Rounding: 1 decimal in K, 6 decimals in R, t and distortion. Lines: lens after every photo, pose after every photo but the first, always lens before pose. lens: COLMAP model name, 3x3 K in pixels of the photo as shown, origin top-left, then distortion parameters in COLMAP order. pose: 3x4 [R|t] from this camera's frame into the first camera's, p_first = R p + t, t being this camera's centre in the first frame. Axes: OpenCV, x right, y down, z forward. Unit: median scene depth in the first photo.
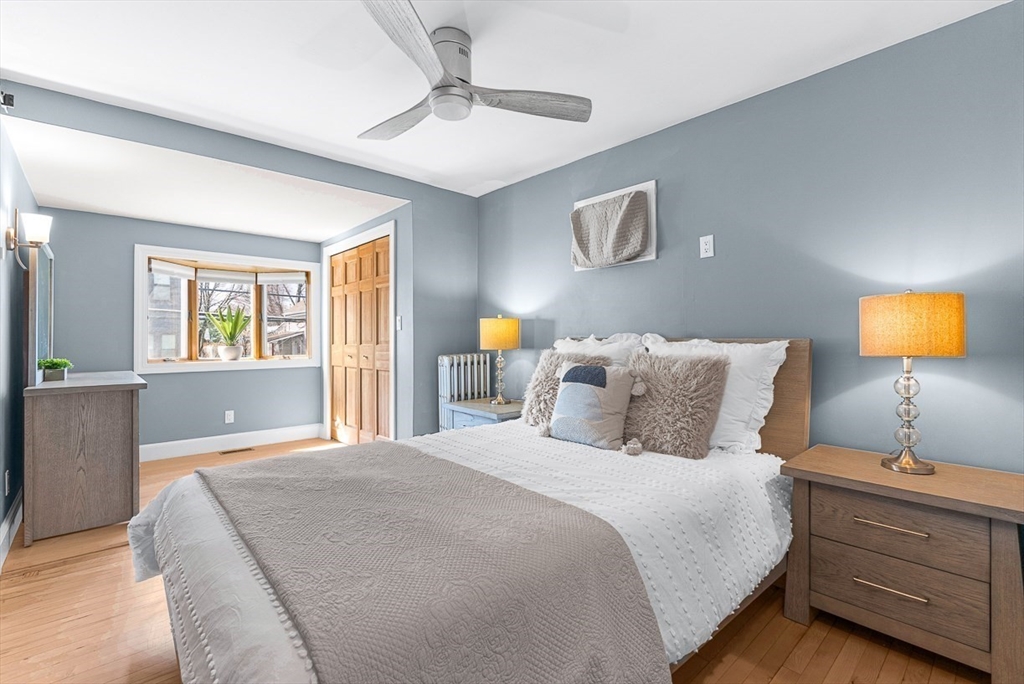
lens RADIAL K [[468.4, 0, 515.5], [0, 468.4, 330.1], [0, 0, 1]] dist [-0.001339, -0.000440]
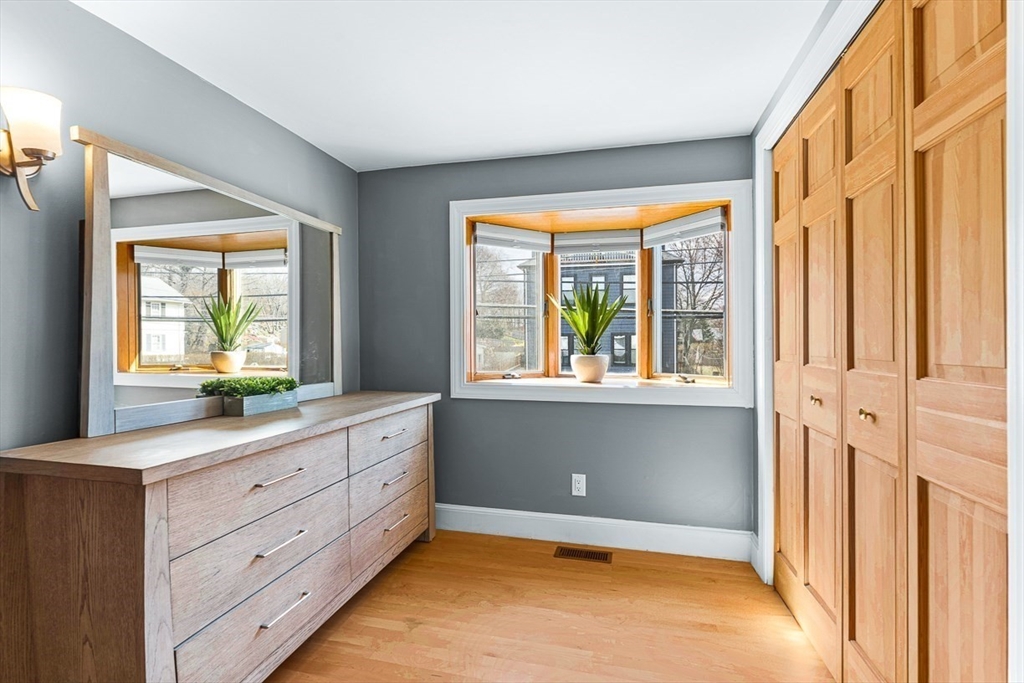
lens RADIAL K [[456.1, 0, 511.3], [0, 456.1, 334.5], [0, 0, 1]] dist [-0.002856, -0.000083]
pose [[0.541775, -0.005066, -0.840508, -0.187874], [0.011883, 0.999928, 0.001633, 0.004797], [0.840440, -0.010873, 0.541796, 0.611452]]
